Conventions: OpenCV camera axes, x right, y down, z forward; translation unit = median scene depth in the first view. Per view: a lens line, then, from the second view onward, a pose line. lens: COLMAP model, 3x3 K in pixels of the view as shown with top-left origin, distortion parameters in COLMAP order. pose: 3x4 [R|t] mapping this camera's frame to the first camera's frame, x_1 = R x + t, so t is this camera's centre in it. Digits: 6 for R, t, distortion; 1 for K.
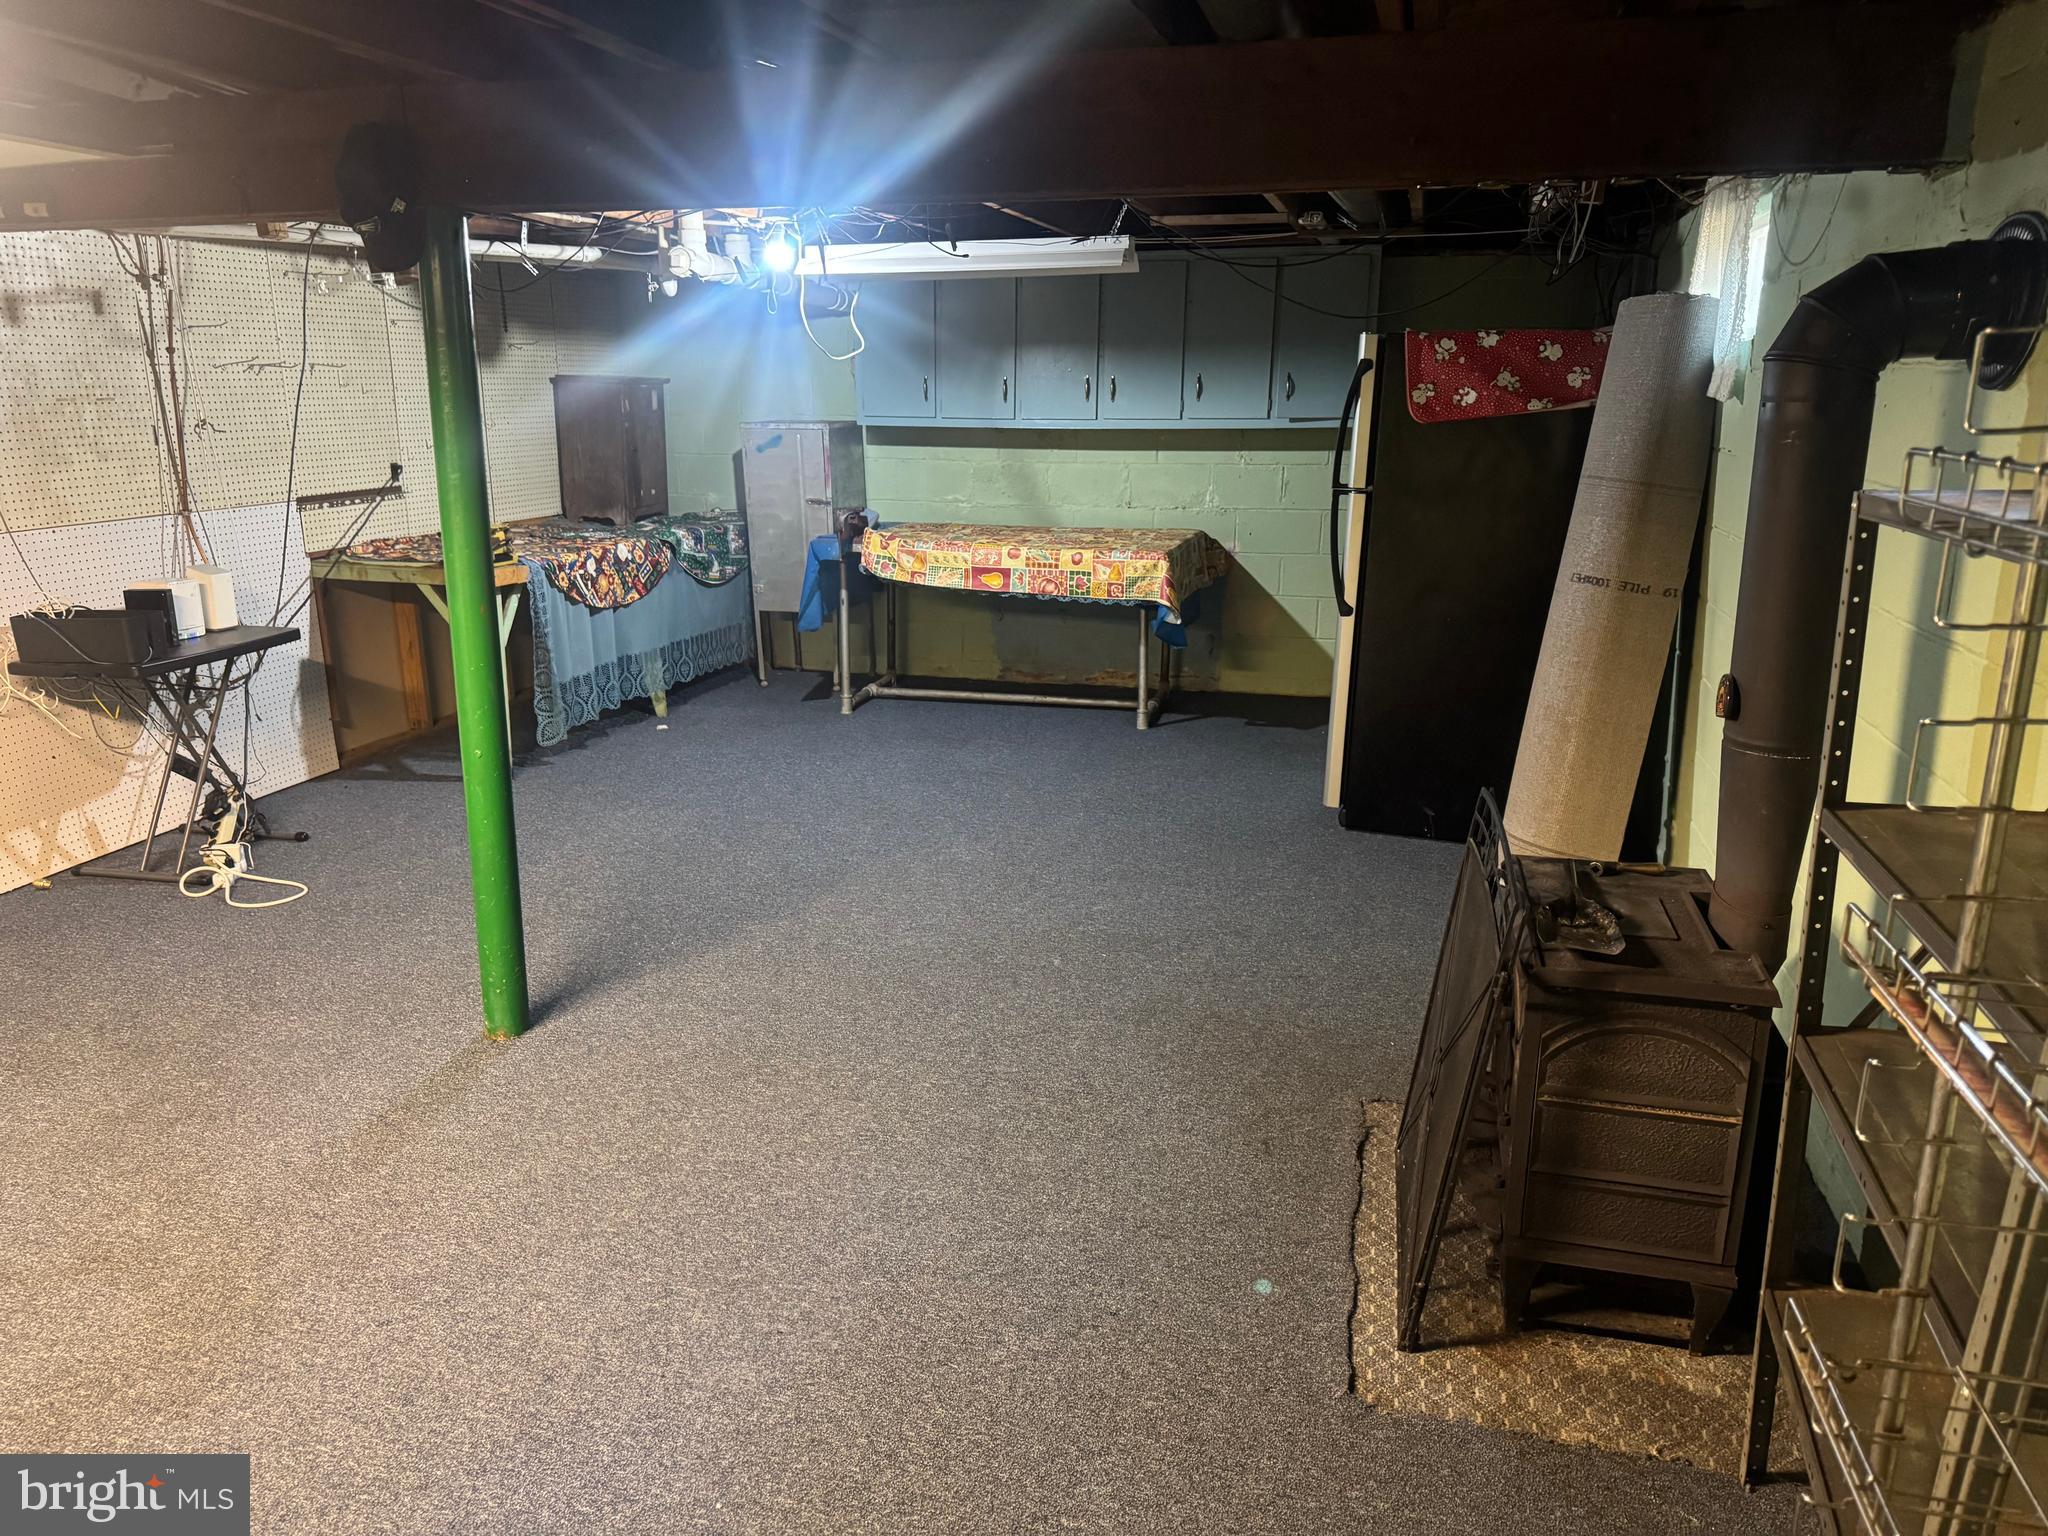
lens RADIAL K [[1439.9, 0, 1011.7], [0, 1439.9, 771.1], [0, 0, 1]] dist [0.039069, -0.030666]
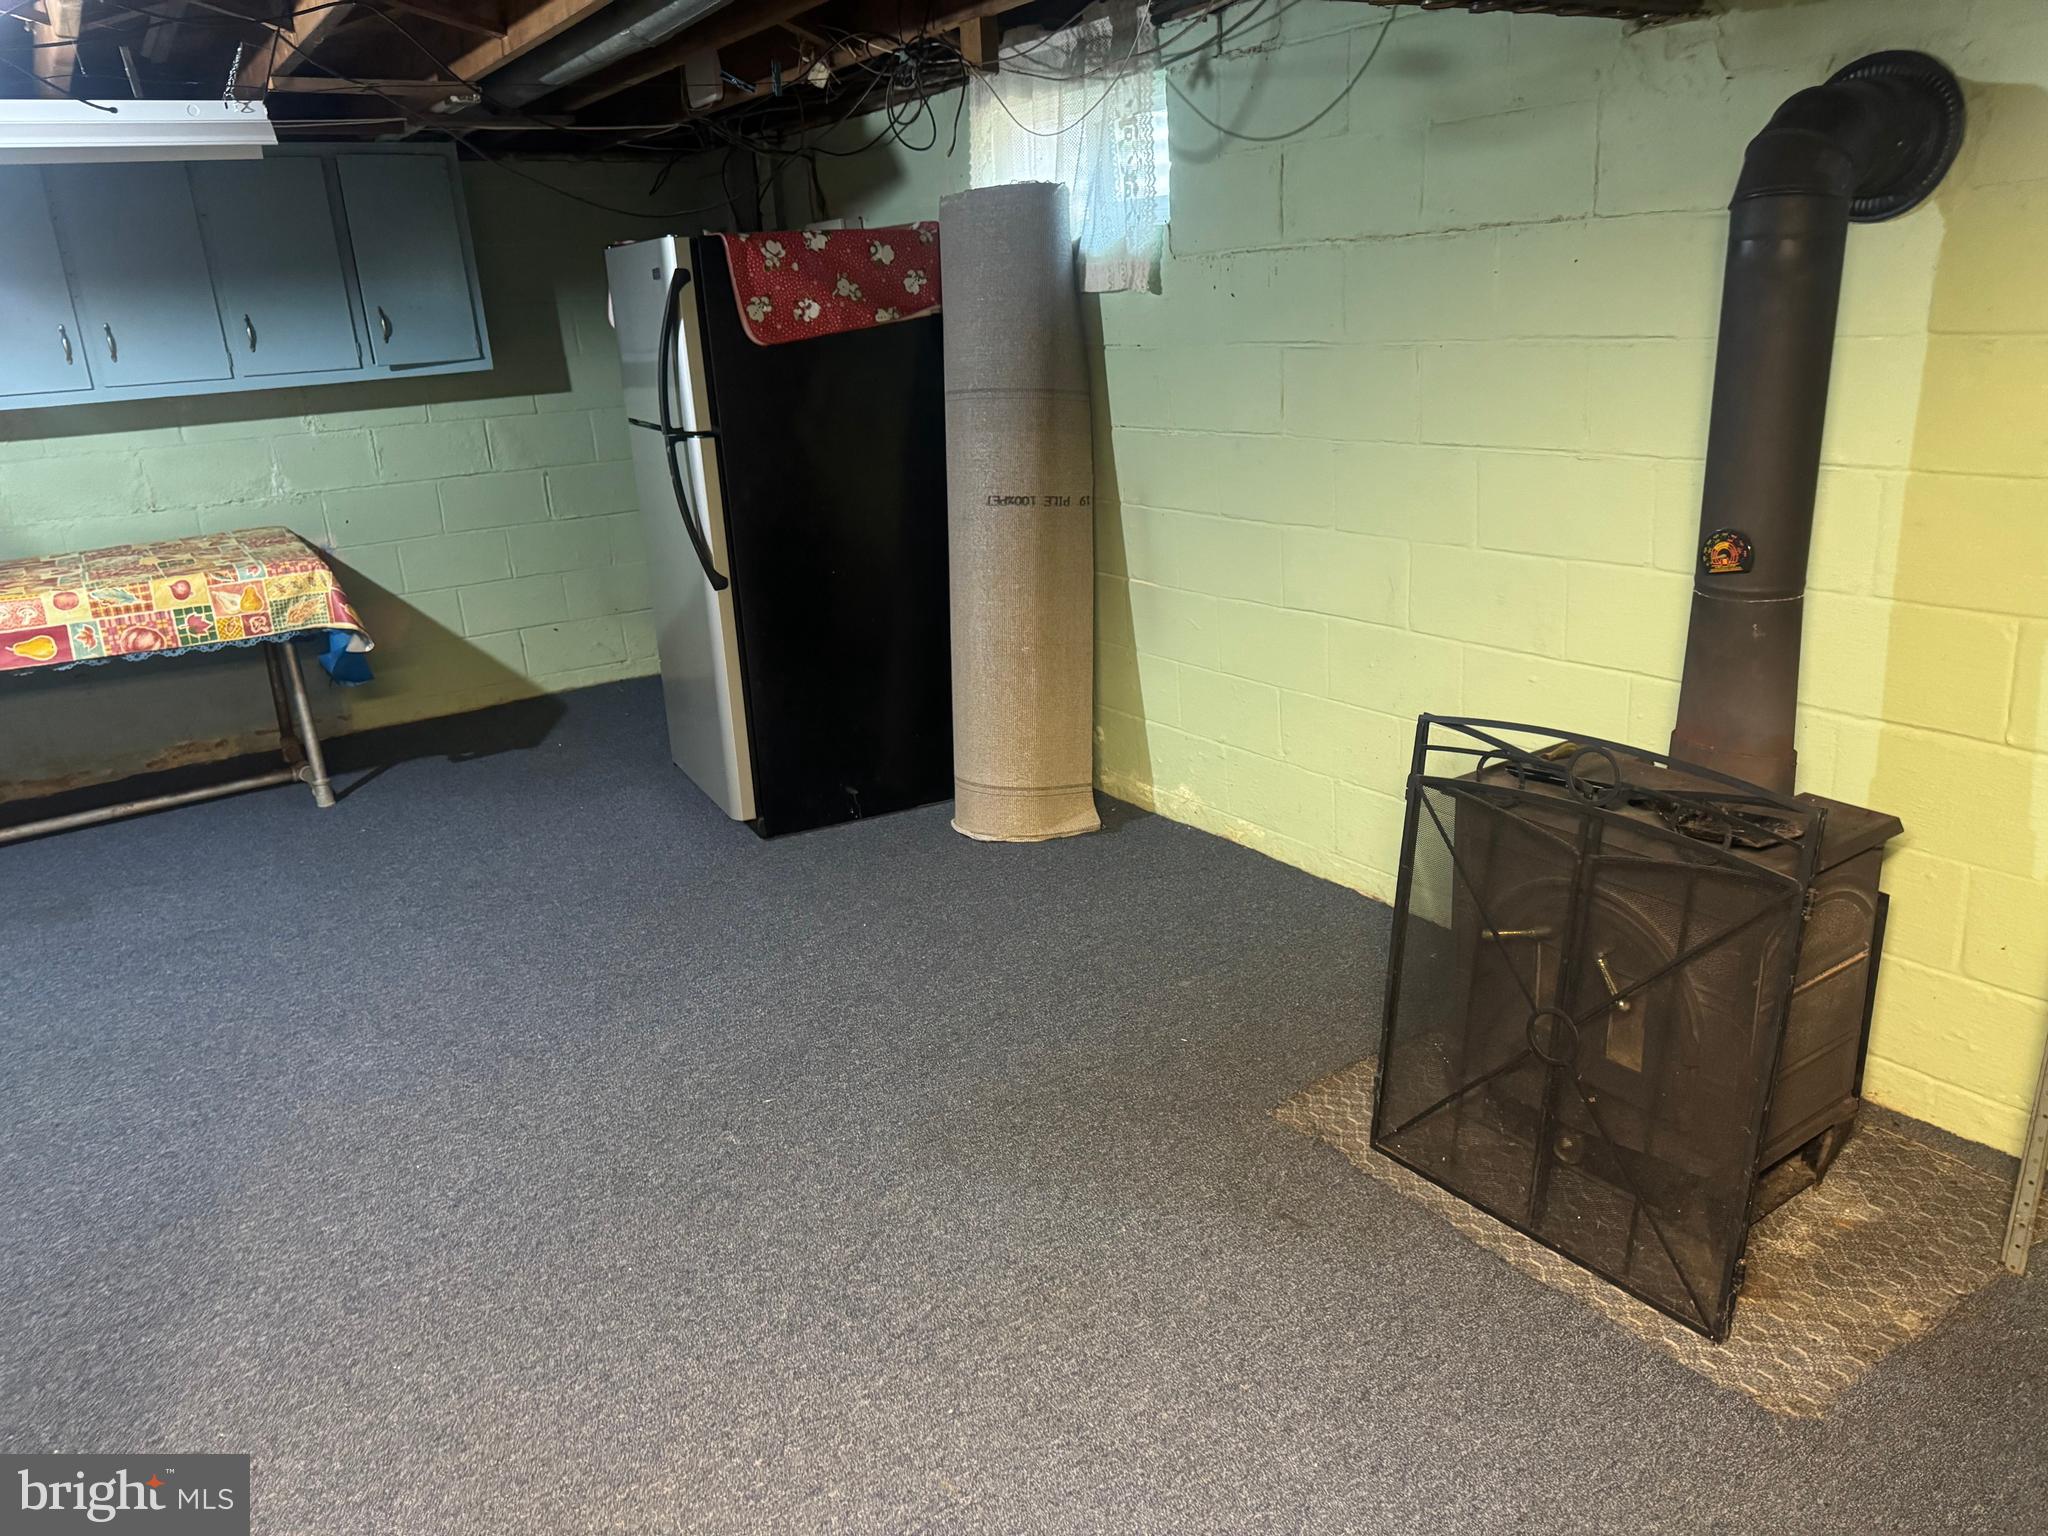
lens RADIAL K [[1439.9, 0, 1031.4], [0, 1439.9, 757.1], [0, 0, 1]] dist [0.039069, -0.030666]
pose [[0.642360, -0.266846, 0.718447, -0.250390], [0.249932, 0.959117, 0.132773, -0.076614], [-0.724505, 0.094274, 0.682792, 0.308986]]
